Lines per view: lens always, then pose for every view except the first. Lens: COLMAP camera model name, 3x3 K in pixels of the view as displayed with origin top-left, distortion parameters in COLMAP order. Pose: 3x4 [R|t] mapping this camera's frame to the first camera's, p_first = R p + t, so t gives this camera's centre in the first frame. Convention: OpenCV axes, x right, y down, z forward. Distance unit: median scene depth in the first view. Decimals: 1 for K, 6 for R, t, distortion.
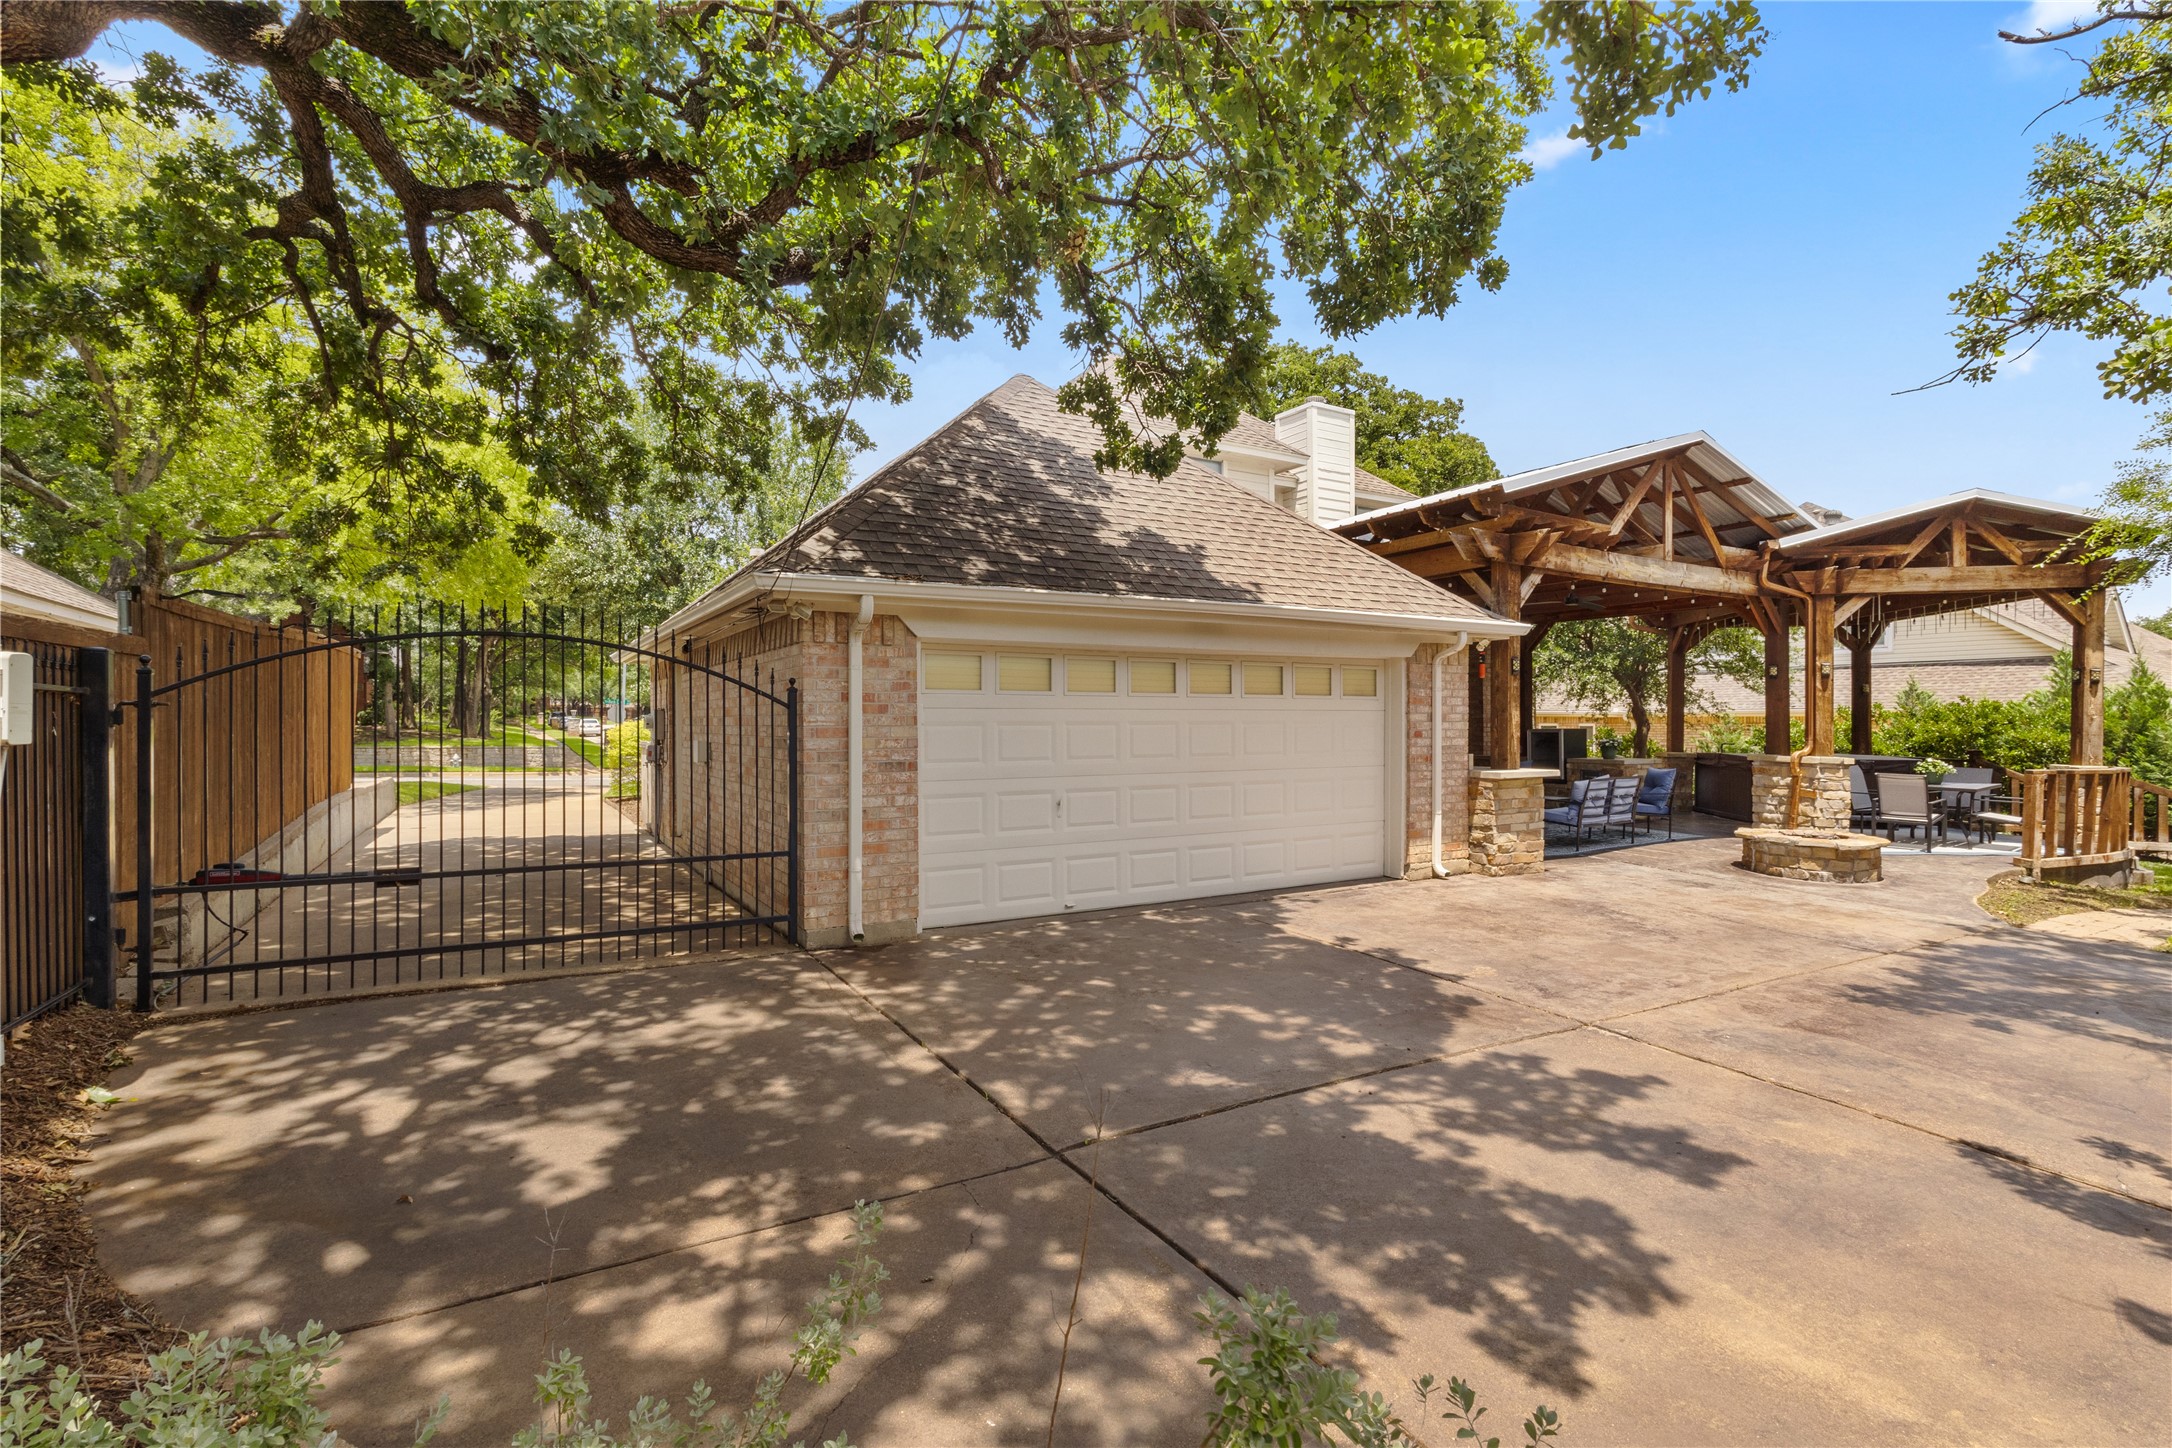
lens RADIAL K [[1020.1, 0, 1080.0], [0, 1020.1, 725.8], [0, 0, 1]] dist [0.003637, 0.001032]
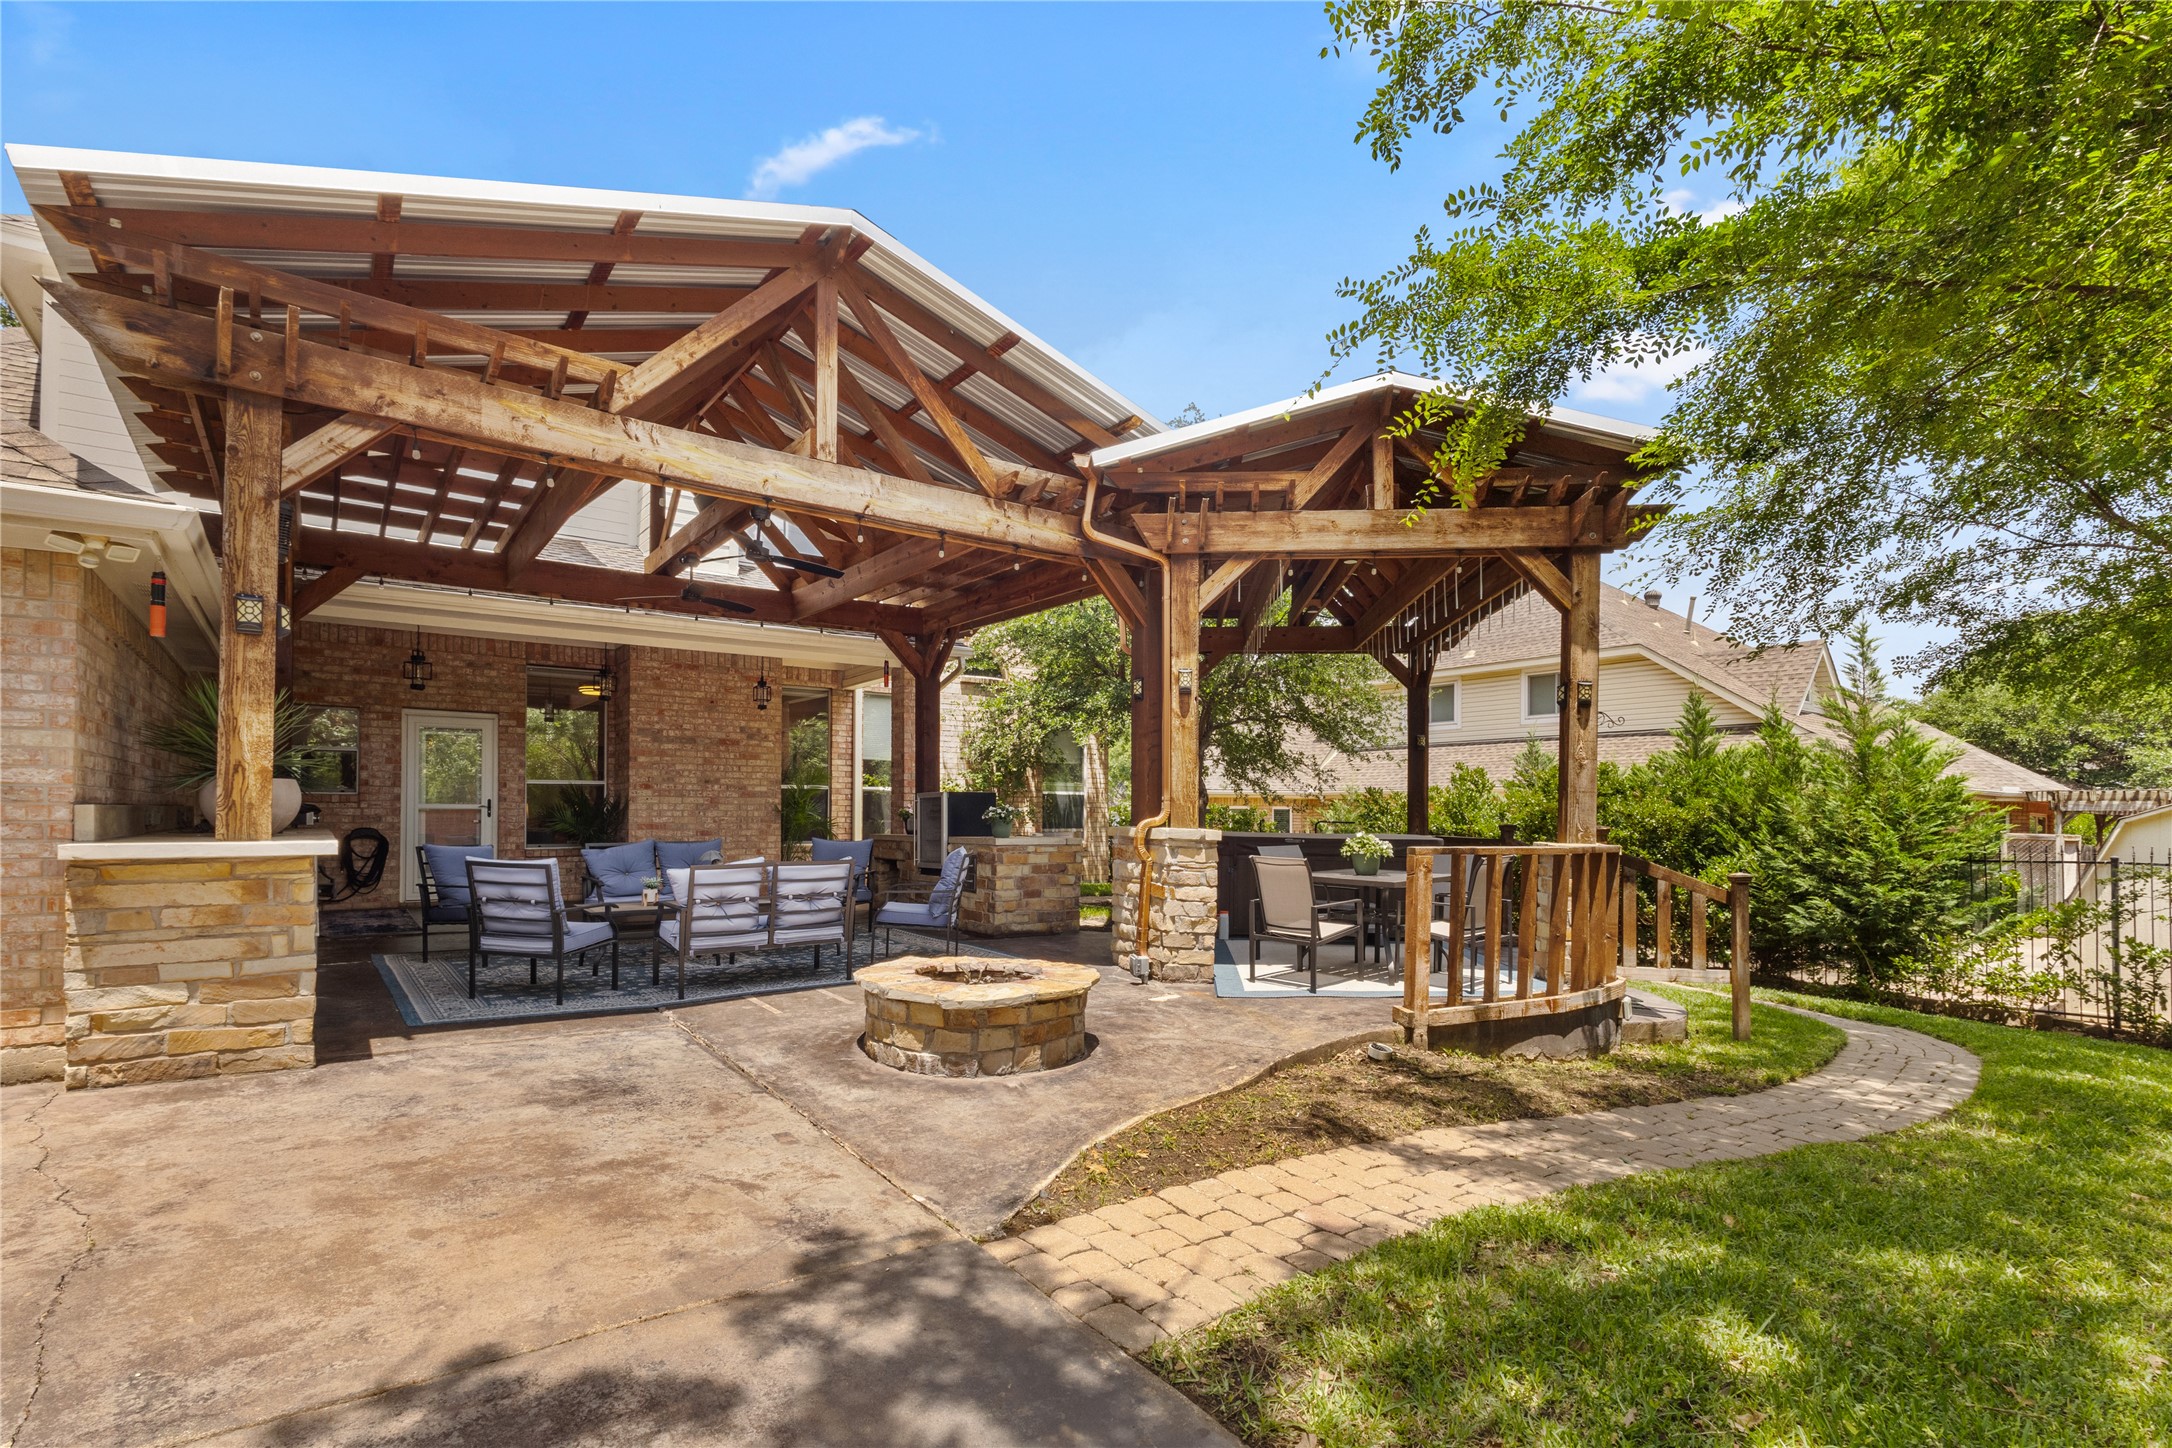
lens RADIAL K [[1020.1, 0, 1149.0], [0, 1020.1, 803.1], [0, 0, 1]] dist [0.003637, 0.001032]
pose [[0.993593, 0.007337, 0.112775, 0.653694], [-0.005097, 0.999784, -0.020135, 0.028213], [-0.112898, 0.019432, 0.993417, 0.425426]]
